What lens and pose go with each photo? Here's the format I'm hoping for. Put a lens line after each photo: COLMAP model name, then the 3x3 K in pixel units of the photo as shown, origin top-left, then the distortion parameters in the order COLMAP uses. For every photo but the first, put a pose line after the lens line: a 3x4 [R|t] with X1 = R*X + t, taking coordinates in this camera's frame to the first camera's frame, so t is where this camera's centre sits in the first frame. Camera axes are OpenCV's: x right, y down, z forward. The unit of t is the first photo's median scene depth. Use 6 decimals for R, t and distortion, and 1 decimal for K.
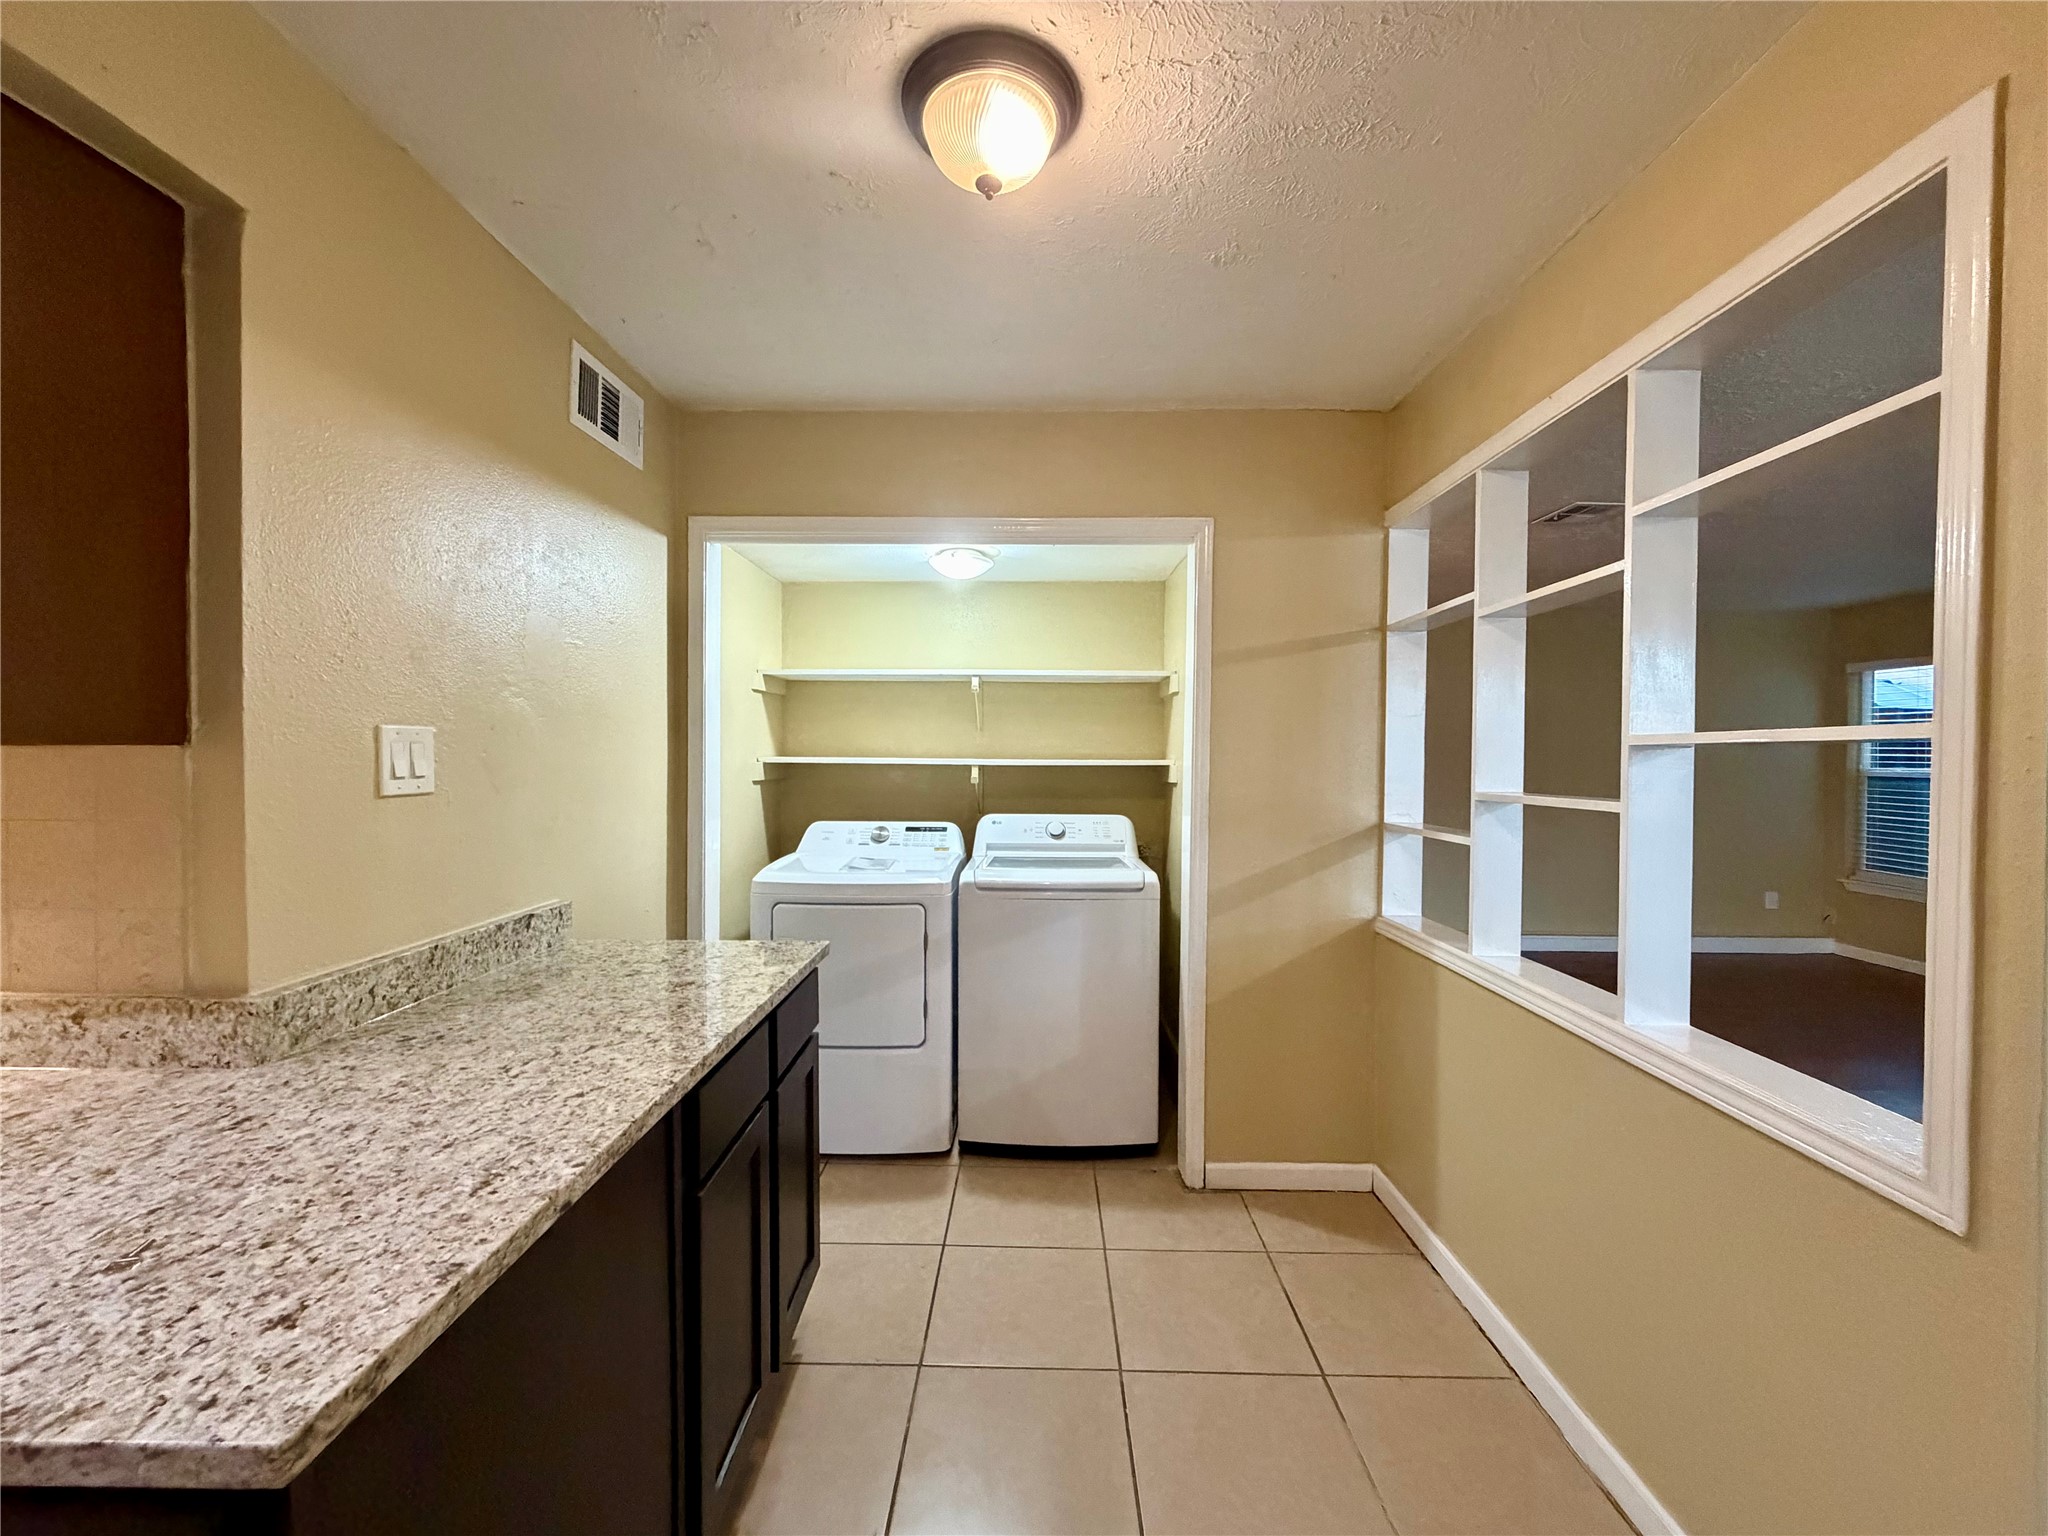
lens RADIAL K [[820.8, 0, 1023.3], [0, 820.8, 768.2], [0, 0, 1]] dist [-0.000146, -0.000071]
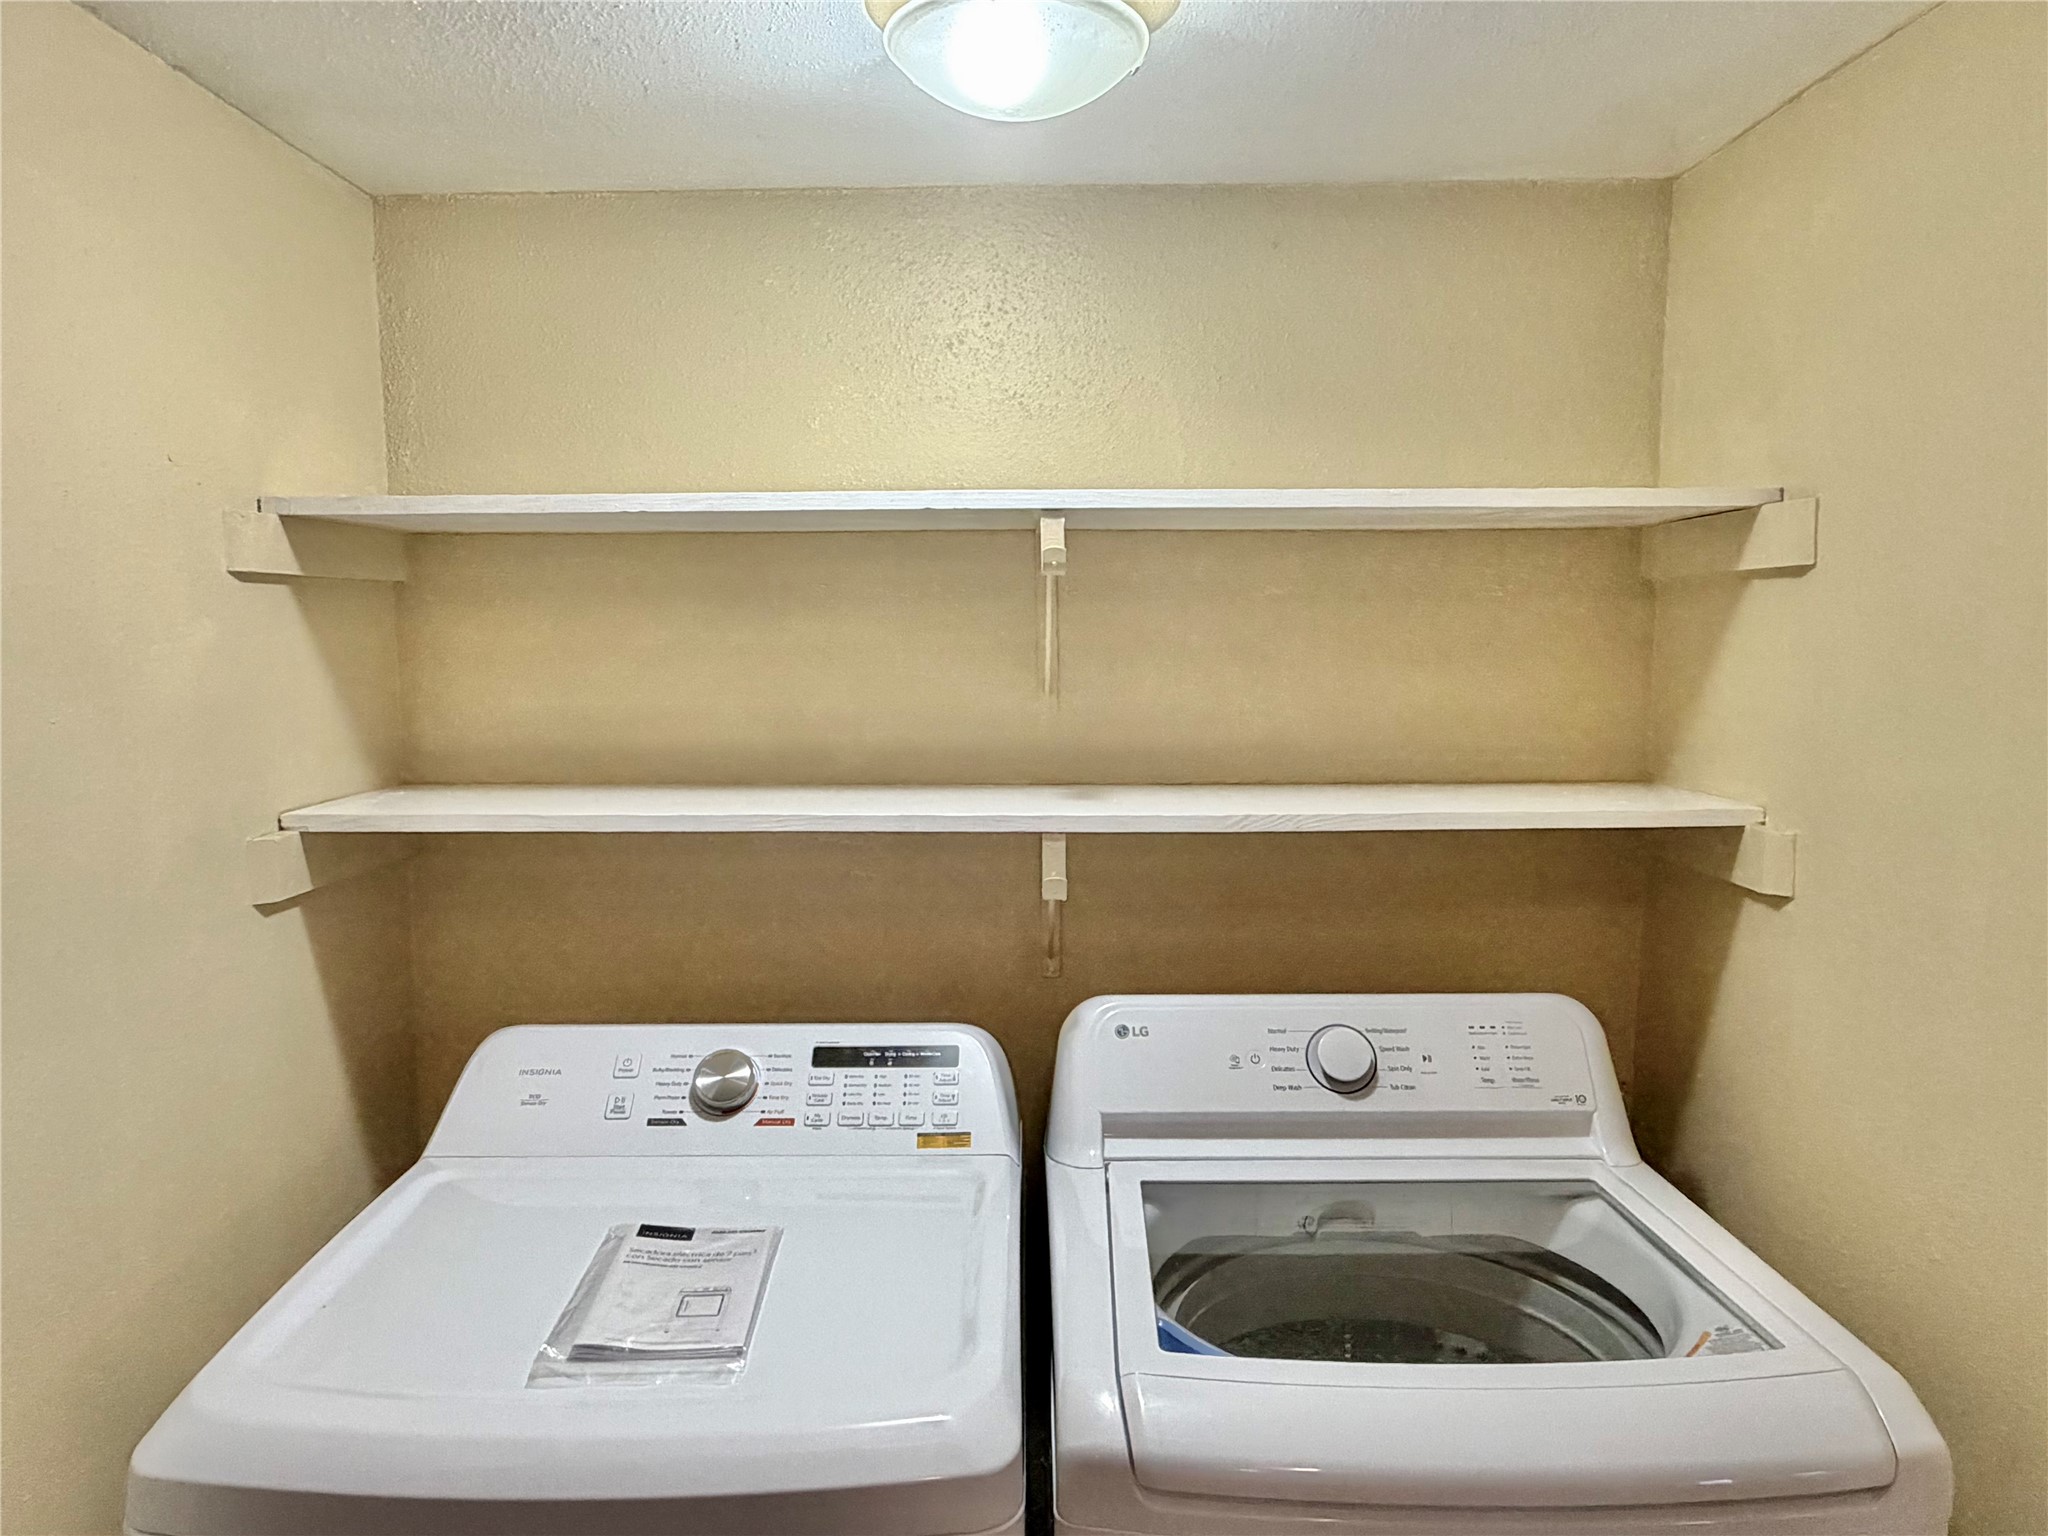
lens RADIAL K [[1311.9, 0, 1024.2], [0, 1311.9, 769.4], [0, 0, 1]] dist [-0.033901, -0.000972]
pose [[0.999888, -0.012224, 0.008602, -0.072383], [0.011271, 0.994598, 0.103190, -0.071599], [-0.009817, -0.103082, 0.994624, 0.557374]]
